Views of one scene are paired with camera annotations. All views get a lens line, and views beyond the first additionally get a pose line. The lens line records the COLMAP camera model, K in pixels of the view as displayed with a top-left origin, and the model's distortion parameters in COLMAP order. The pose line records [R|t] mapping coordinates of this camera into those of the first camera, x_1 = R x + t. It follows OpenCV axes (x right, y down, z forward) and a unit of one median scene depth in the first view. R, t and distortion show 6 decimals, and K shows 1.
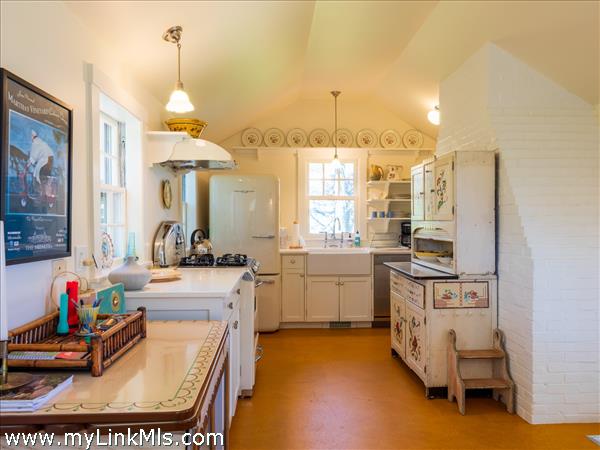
lens RADIAL K [[448.2, 0, 299.3], [0, 448.2, 225.0], [0, 0, 1]] dist [-0.007121, -0.004407]
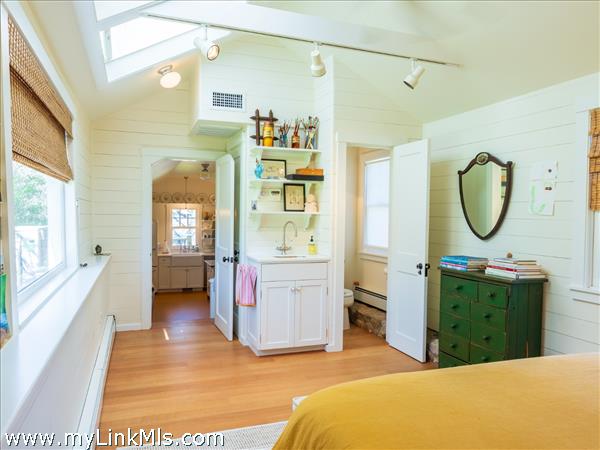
lens RADIAL K [[448.2, 0, 300.0], [0, 448.2, 223.7], [0, 0, 1]] dist [-0.007121, -0.004407]
pose [[0.955528, 0.003972, 0.294872, -0.023770], [-0.008988, 0.999837, 0.015659, -0.117954], [-0.294762, -0.017613, 0.955408, -1.092196]]
